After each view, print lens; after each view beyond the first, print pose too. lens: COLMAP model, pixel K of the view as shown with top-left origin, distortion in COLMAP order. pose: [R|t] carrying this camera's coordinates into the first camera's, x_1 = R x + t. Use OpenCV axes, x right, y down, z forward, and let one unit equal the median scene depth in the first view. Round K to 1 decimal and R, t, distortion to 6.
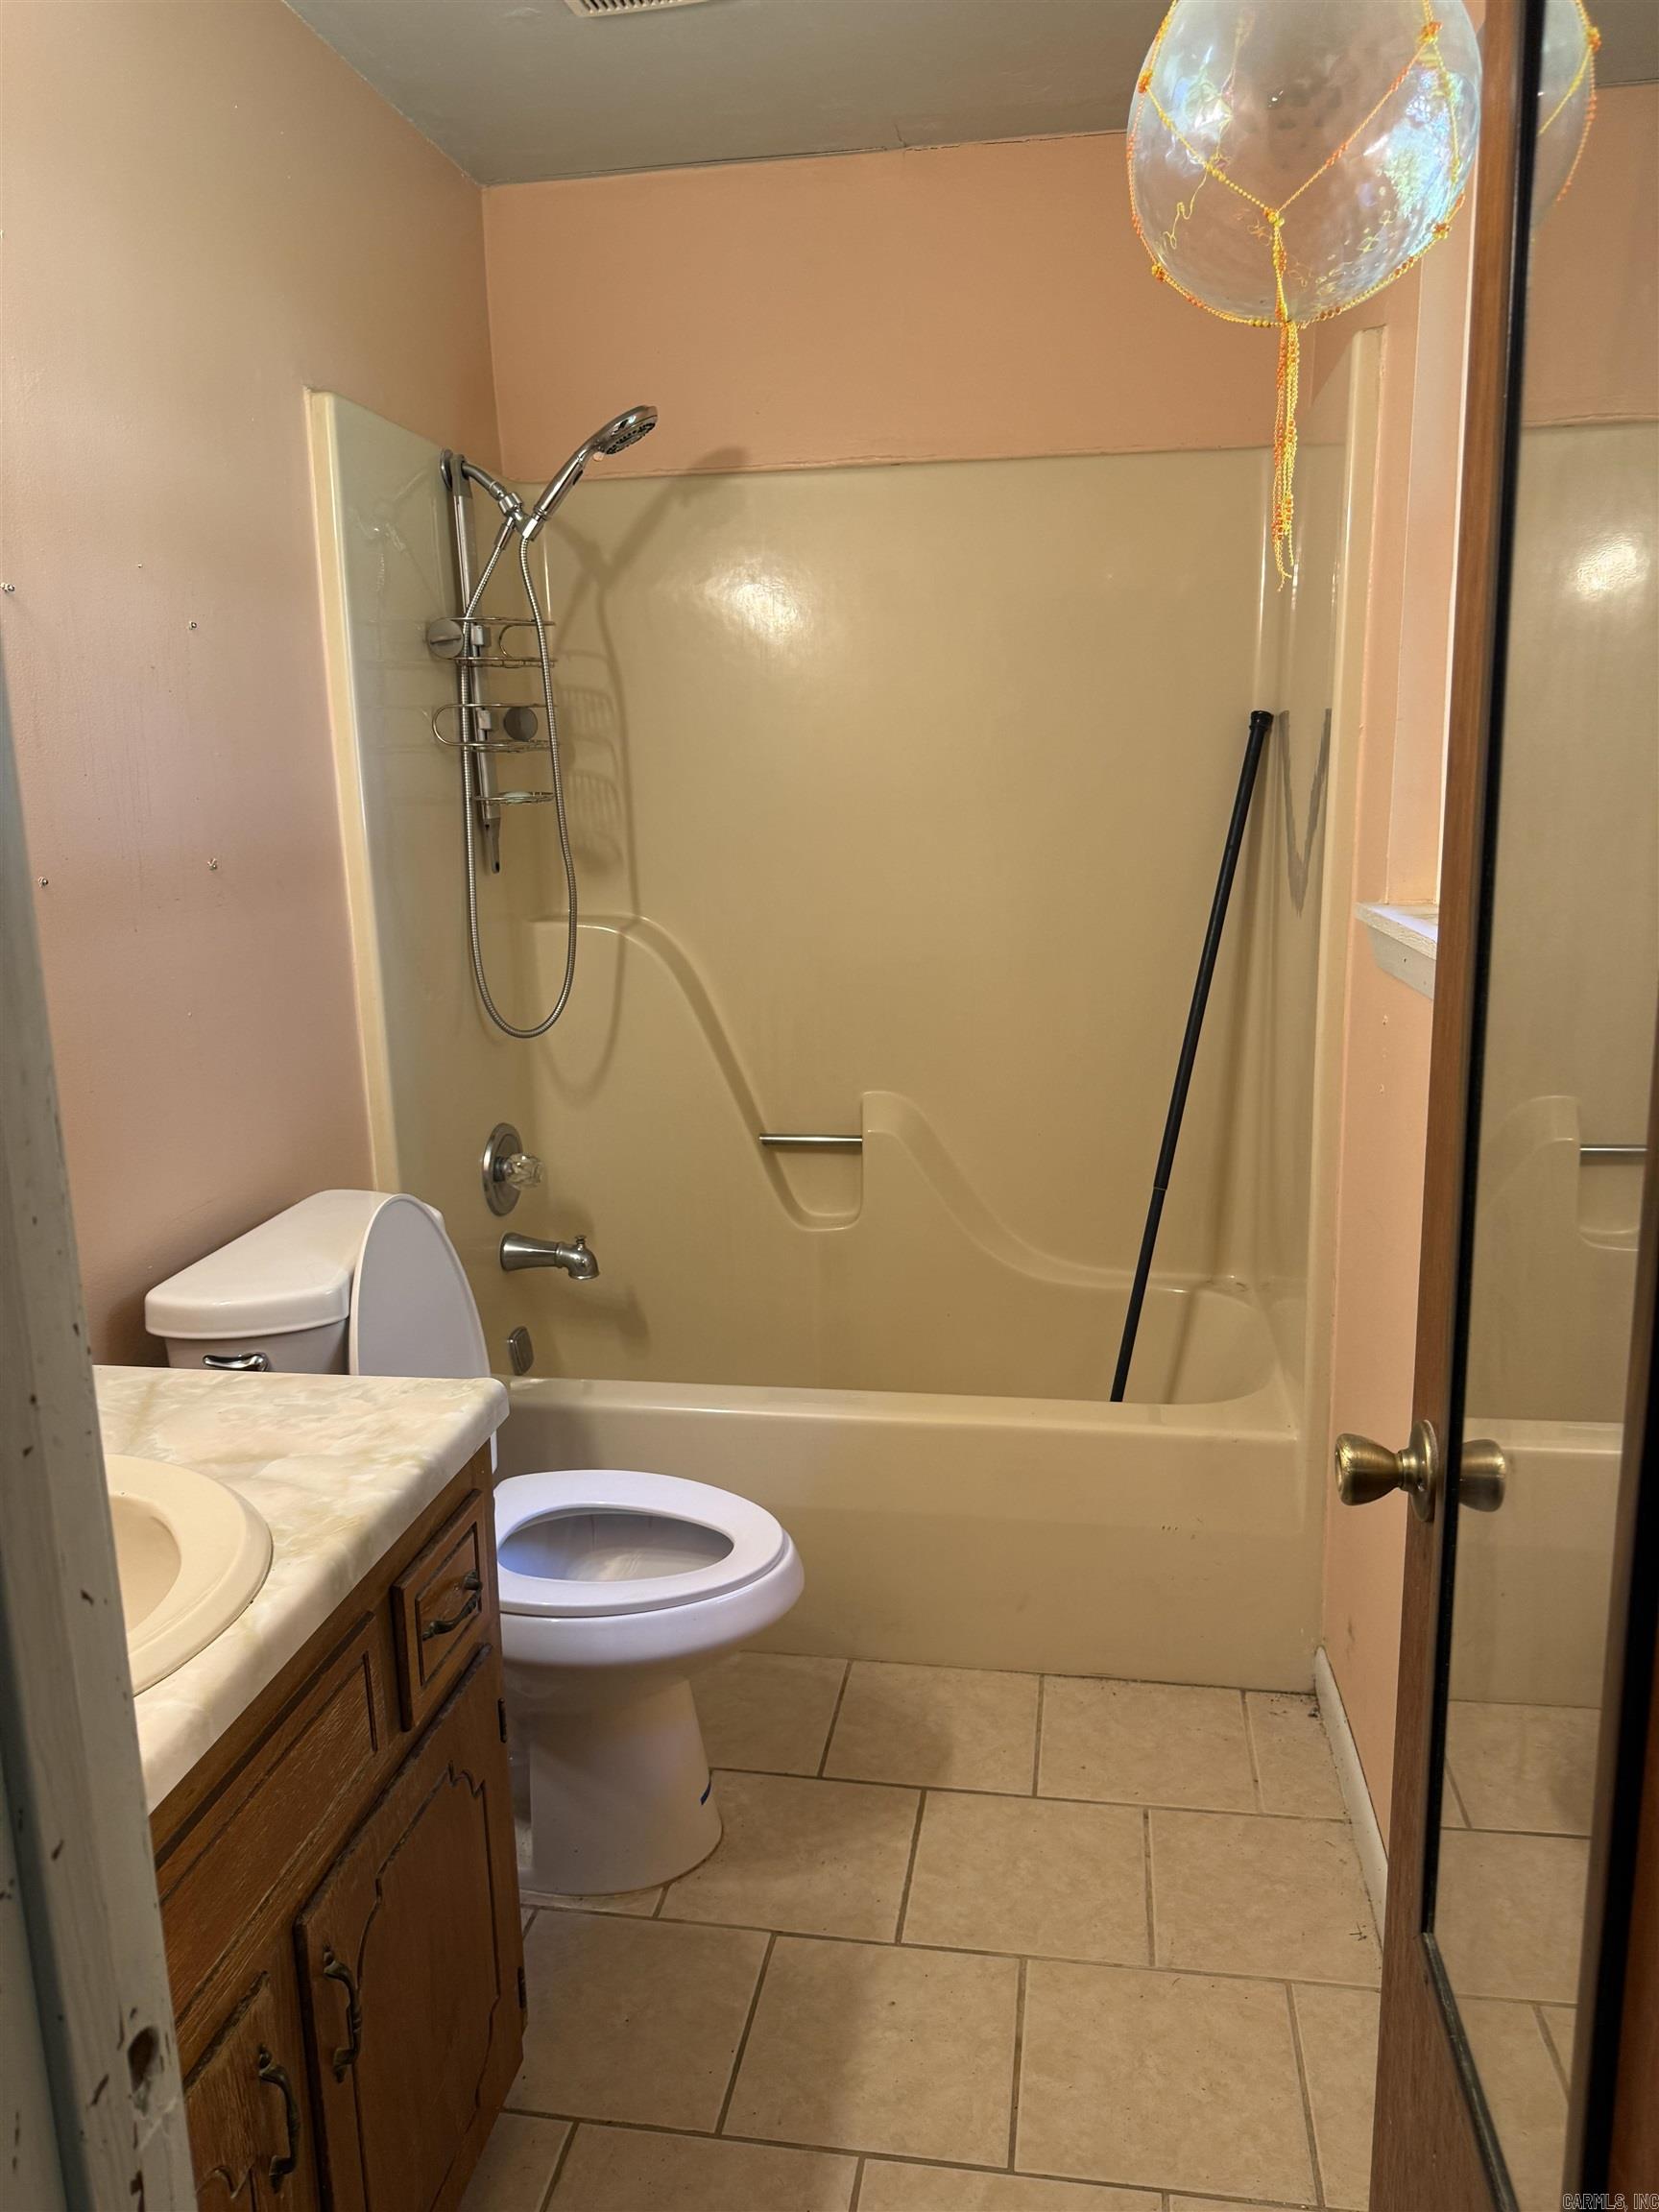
lens RADIAL K [[1543.1, 0, 829.5], [0, 1543.1, 1106.0], [0, 0, 1]] dist [-0.000592, -0.137548]
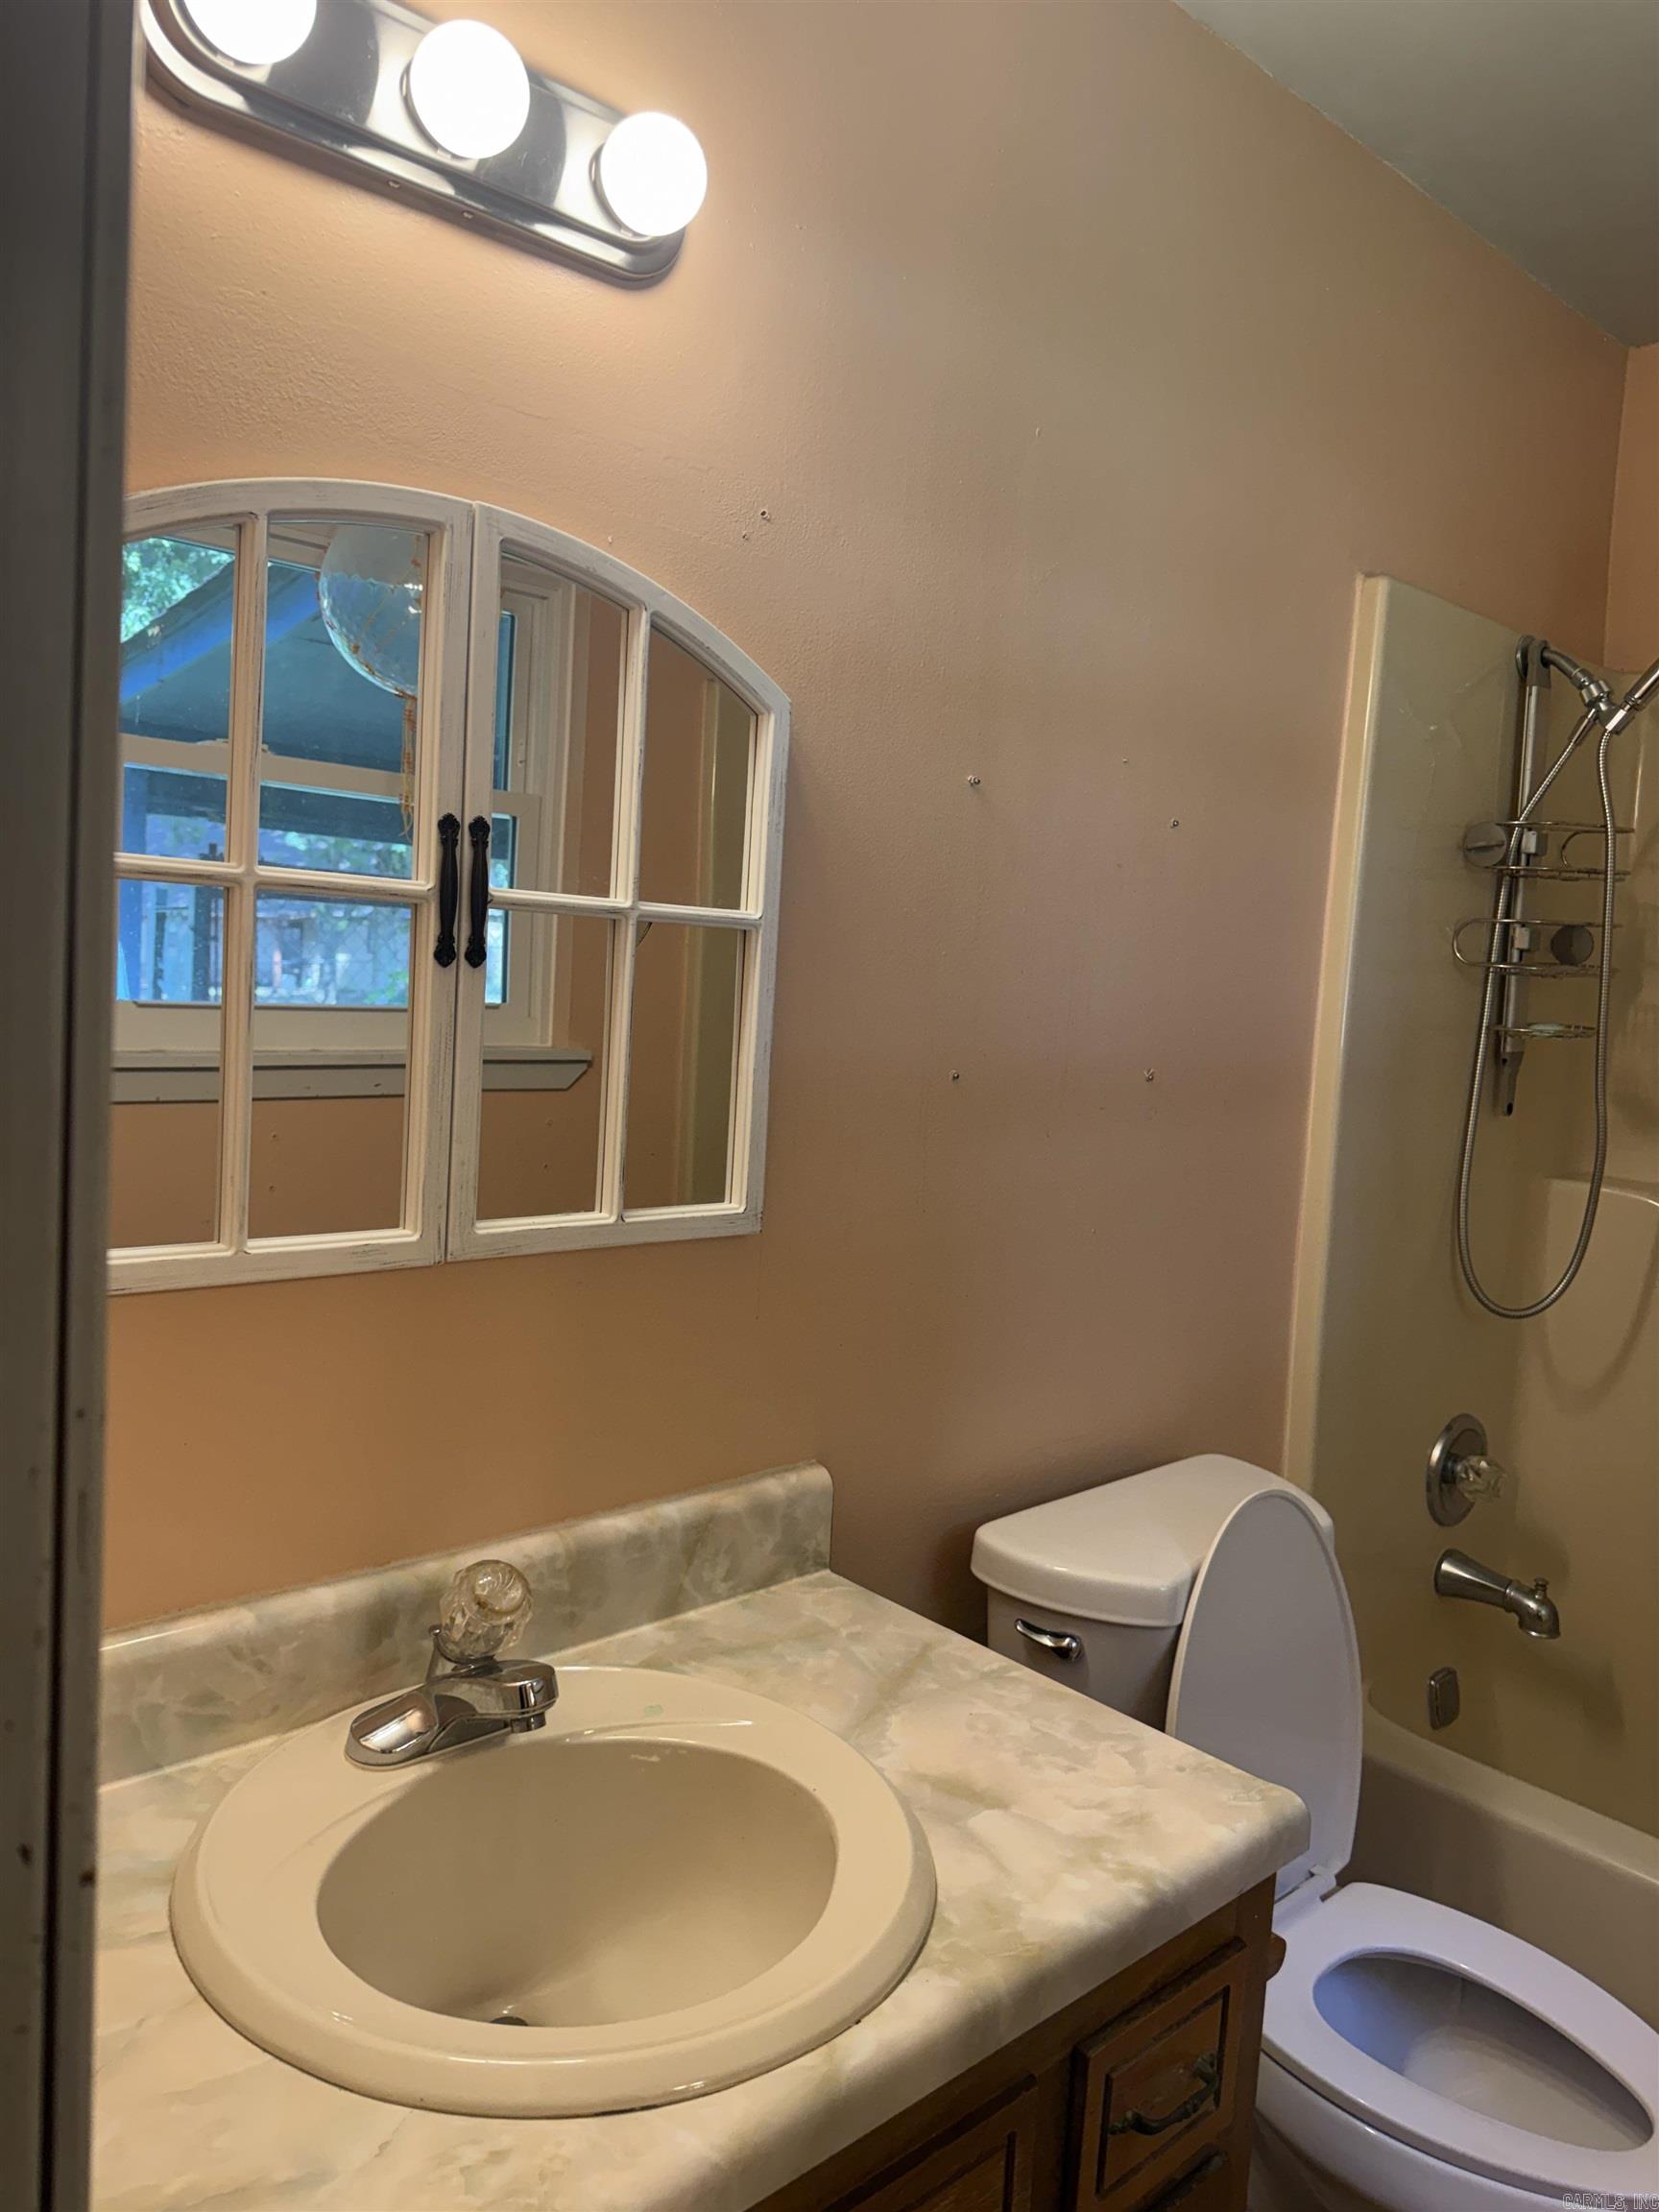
lens RADIAL K [[1547.1, 0, 829.2], [0, 1547.1, 1090.6], [0, 0, 1]] dist [0.003543, -0.024573]
pose [[0.777550, 0.106455, -0.619744, 0.018141], [-0.193787, 0.978164, -0.075109, -0.030439], [0.598216, 0.178499, 0.781202, 0.120414]]
